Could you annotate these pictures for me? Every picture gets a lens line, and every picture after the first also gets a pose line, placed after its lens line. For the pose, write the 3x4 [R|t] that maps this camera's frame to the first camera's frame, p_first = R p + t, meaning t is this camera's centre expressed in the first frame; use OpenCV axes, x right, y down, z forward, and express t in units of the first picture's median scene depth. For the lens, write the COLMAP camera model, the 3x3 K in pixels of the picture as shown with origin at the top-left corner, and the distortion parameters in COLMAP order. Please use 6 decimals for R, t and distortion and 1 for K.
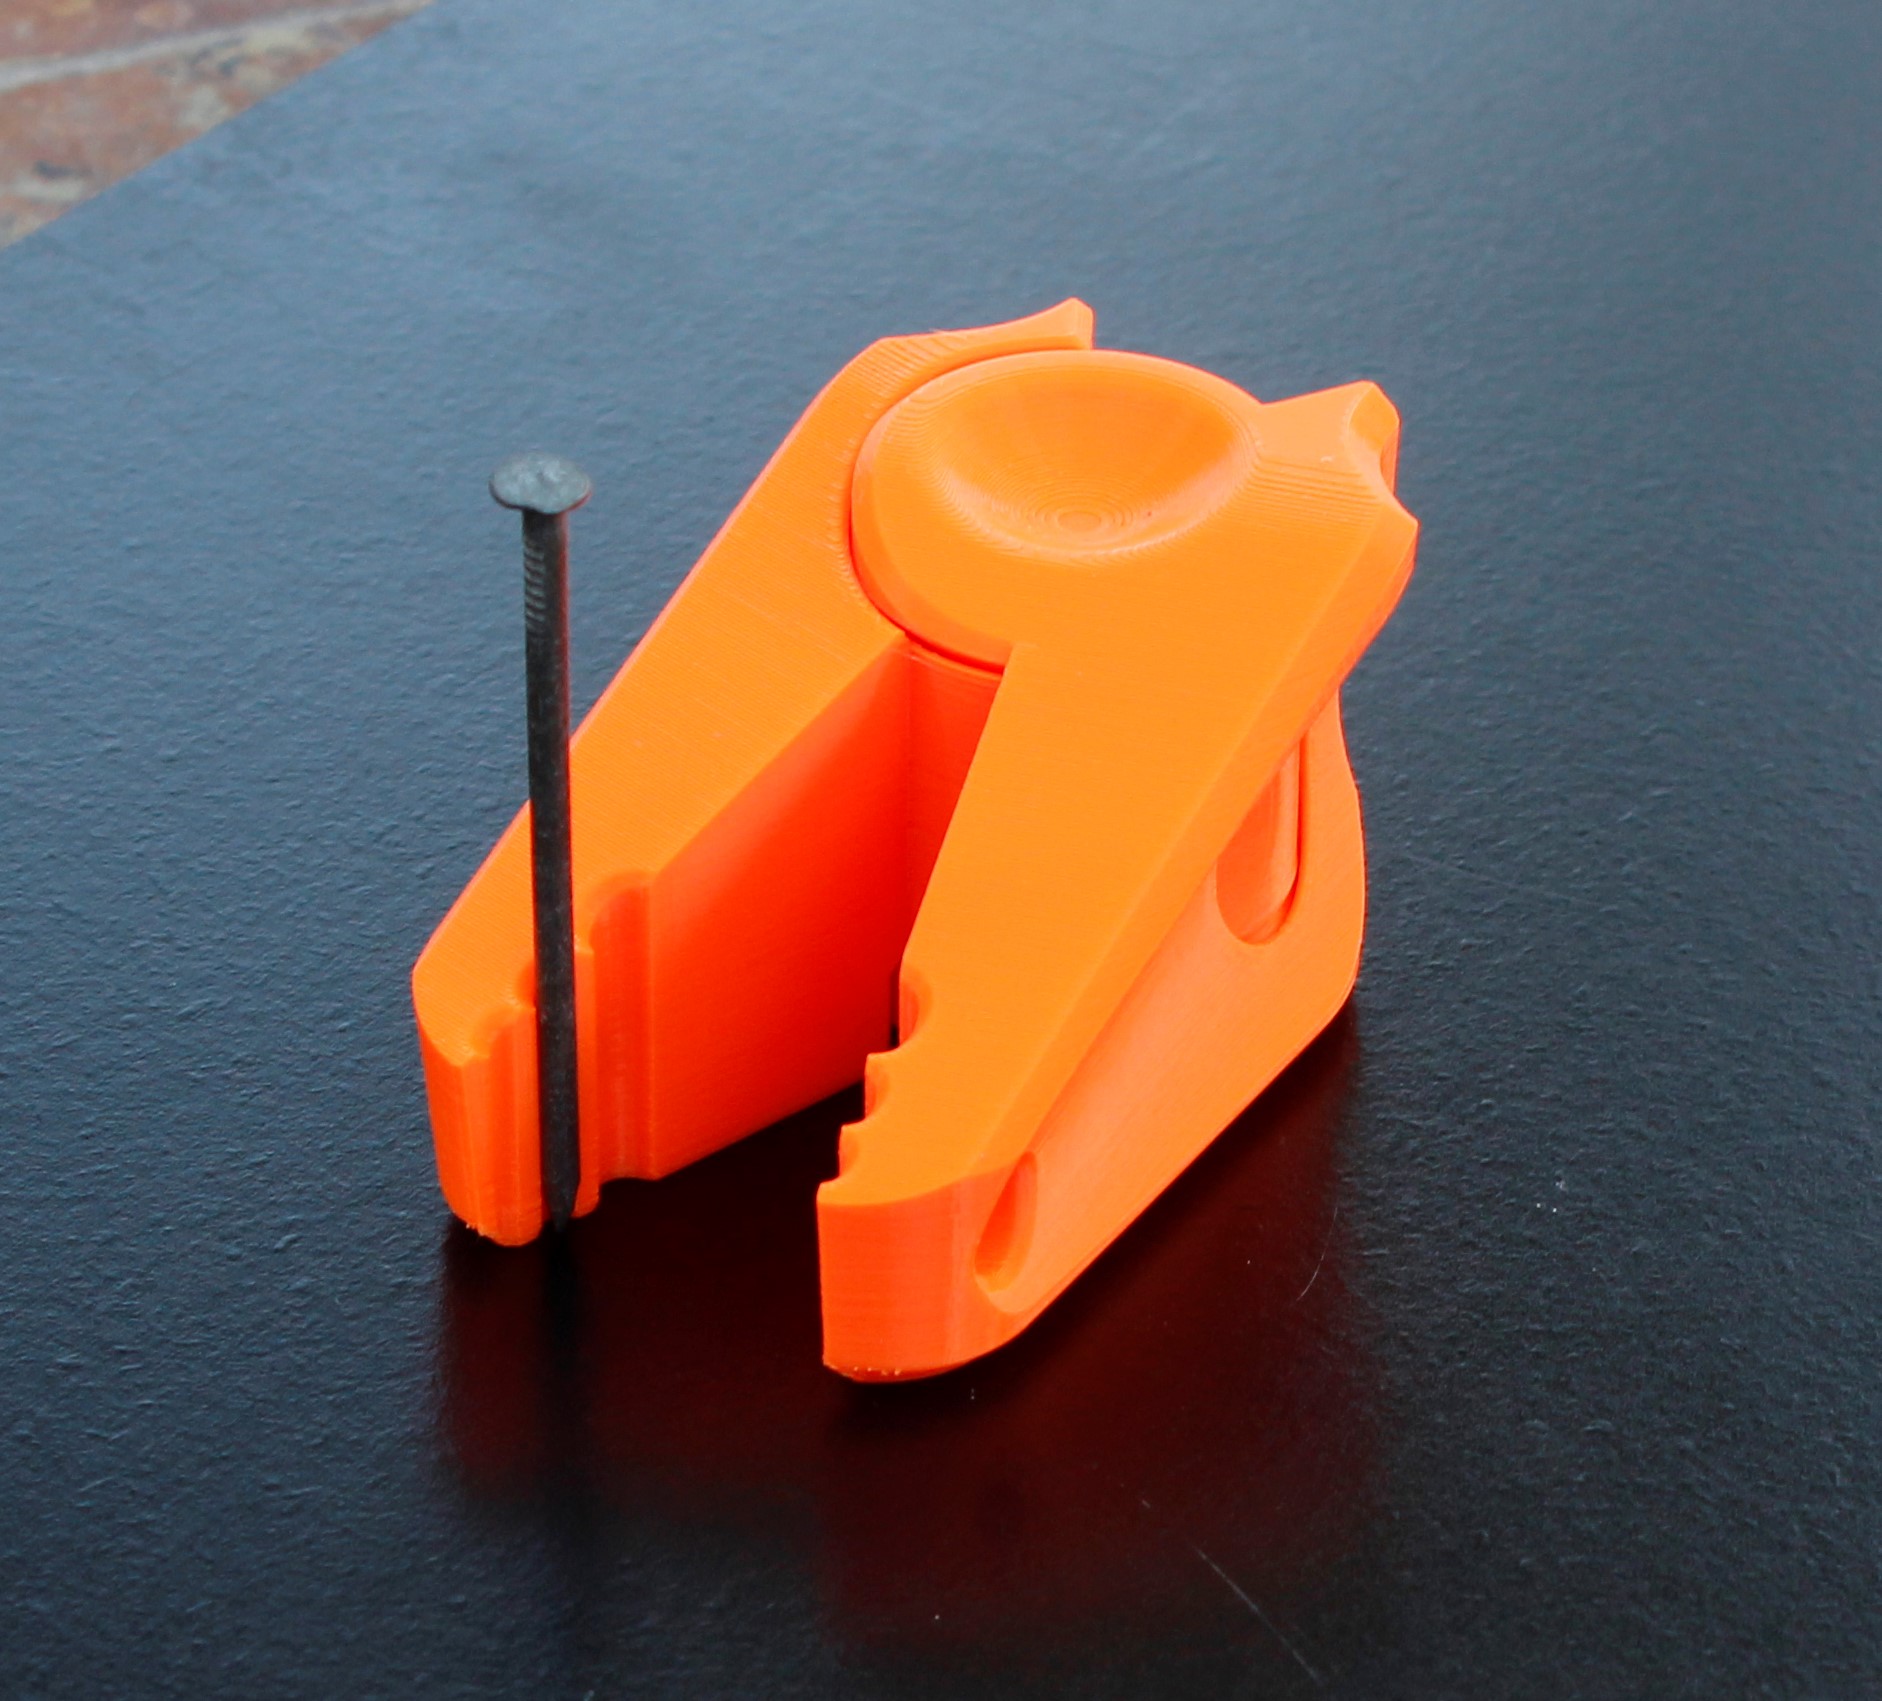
lens RADIAL K [[5802.8, 0, 941.0], [0, 5802.8, 850.5], [0, 0, 1]] dist [0.102876, 1.652932]
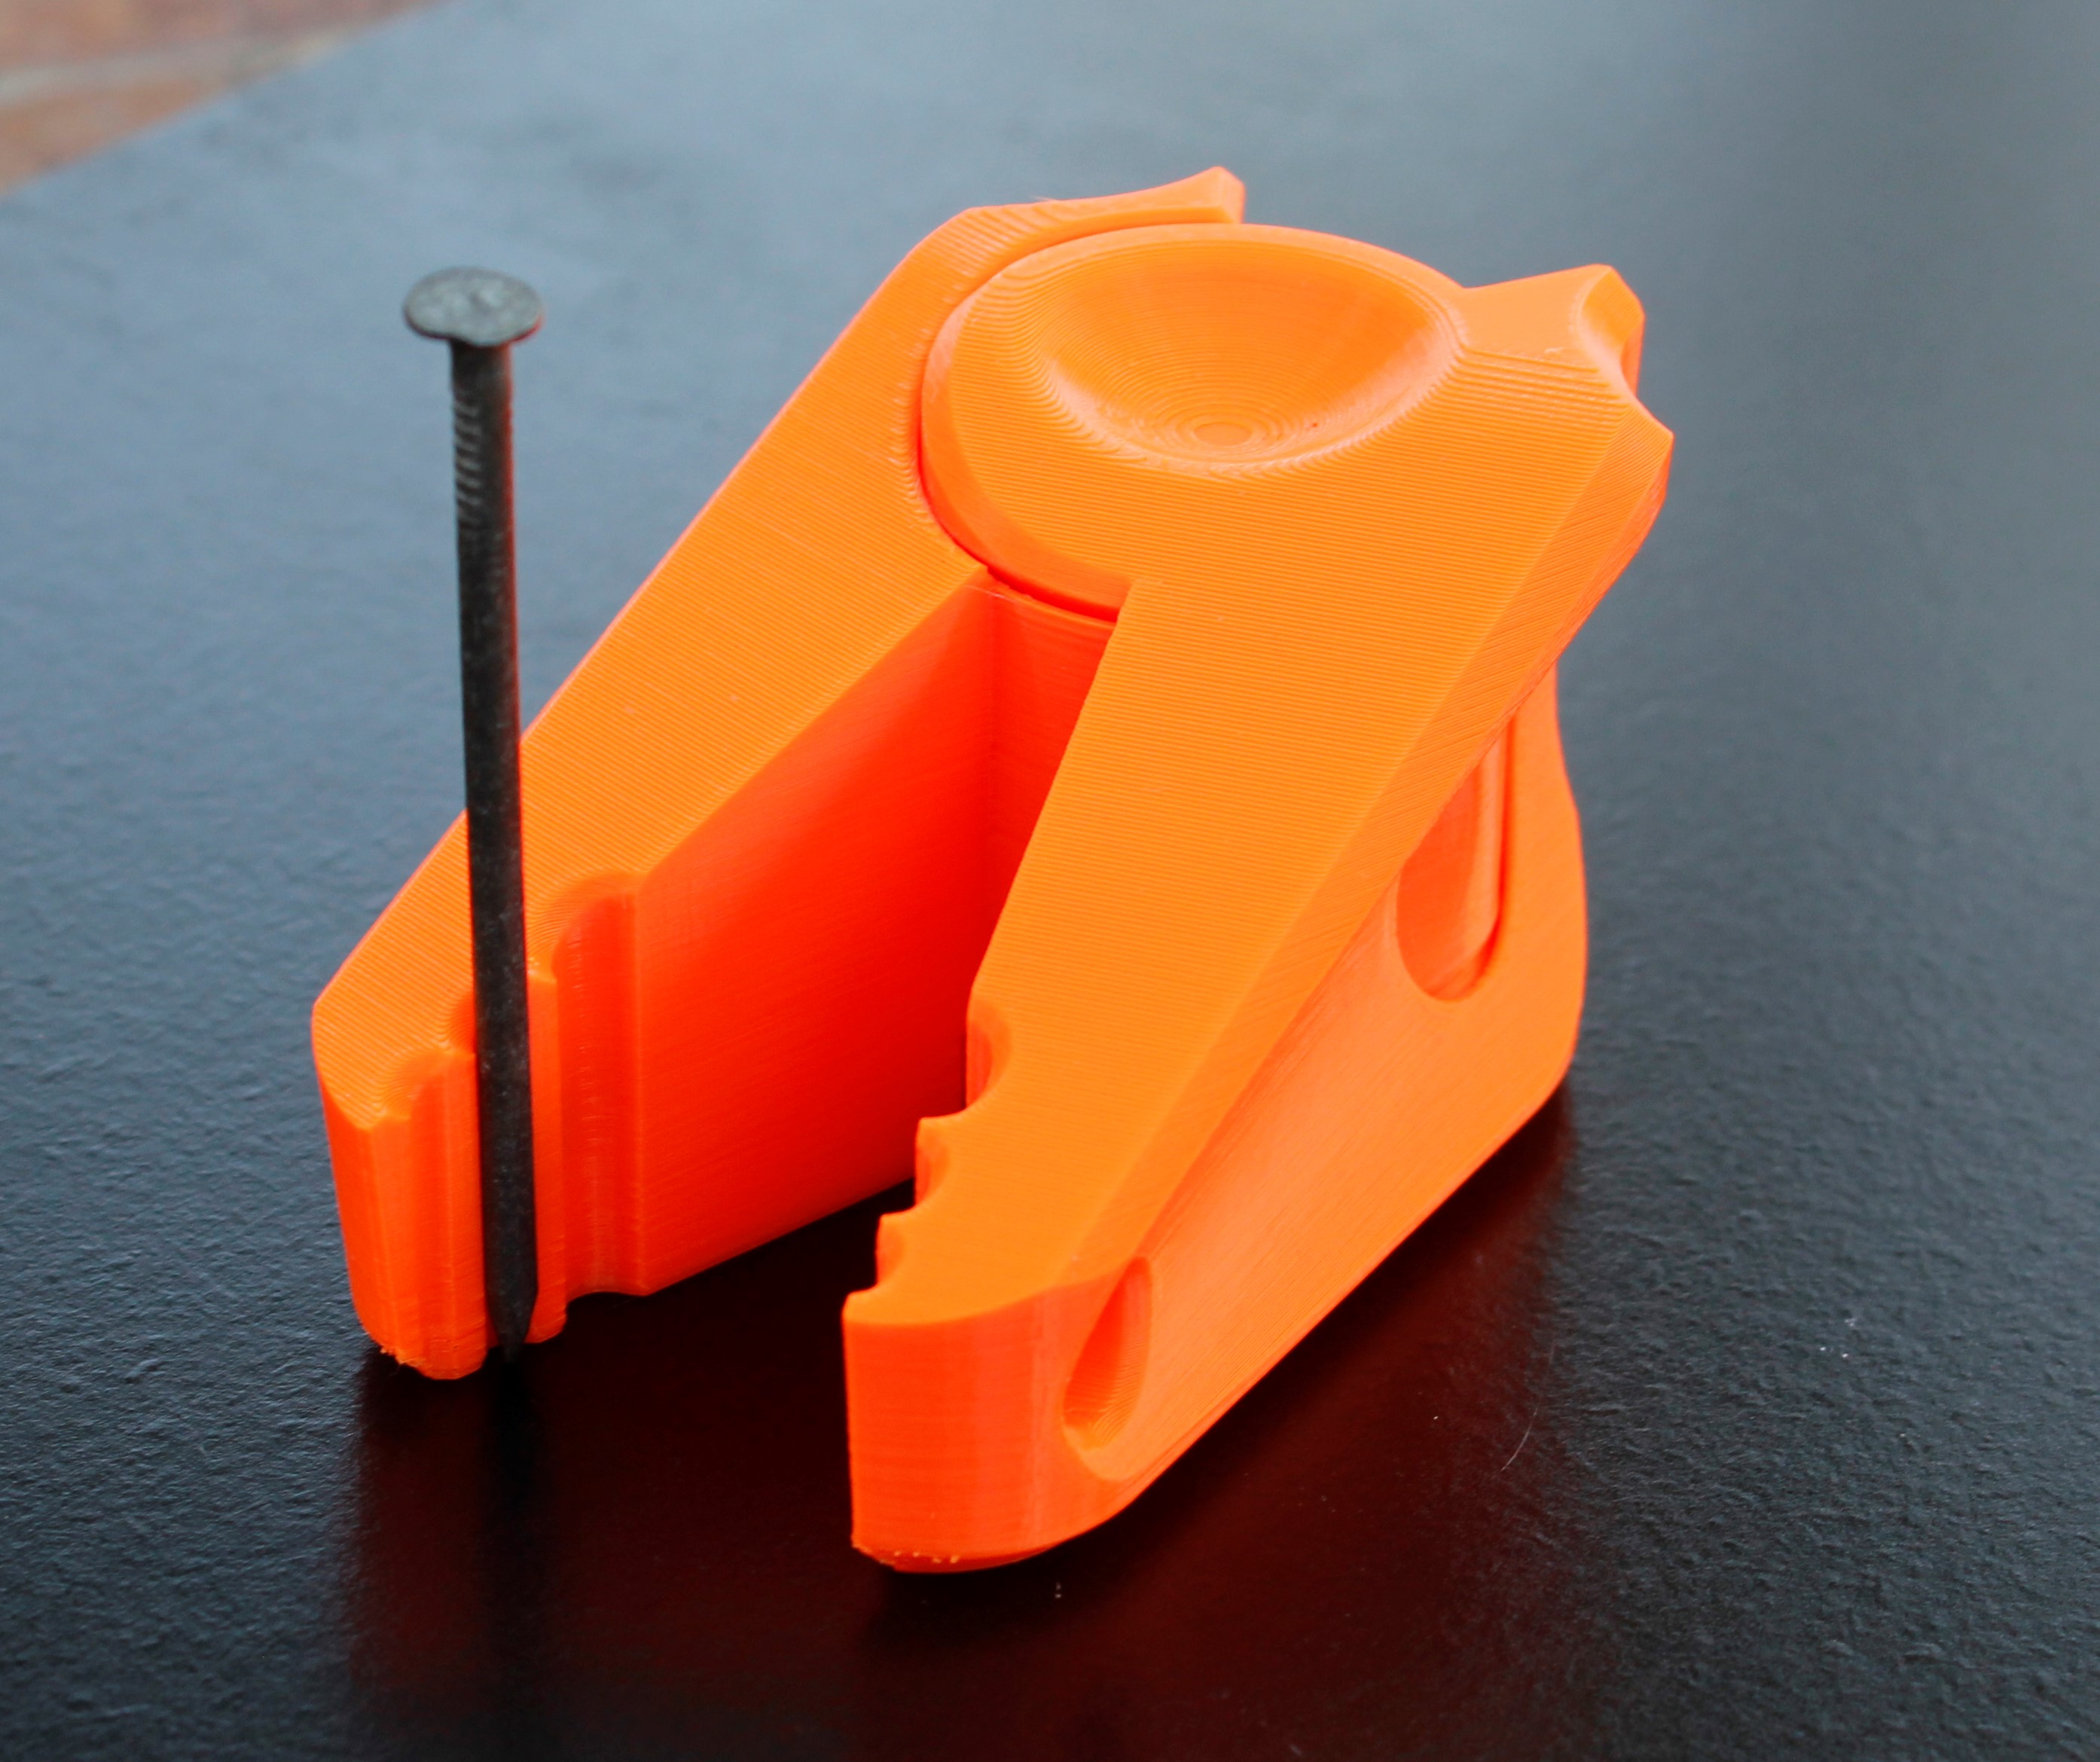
lens RADIAL K [[5076.8, 0, 1050.0], [0, 5076.8, 881.0], [0, 0, 1]] dist [0.033124, 0.476203]
pose [[0.999837, 0.016075, -0.008220, 0.007881], [-0.016404, 0.998997, -0.041673, 0.030032], [0.007542, 0.041801, 0.999097, 0.346099]]
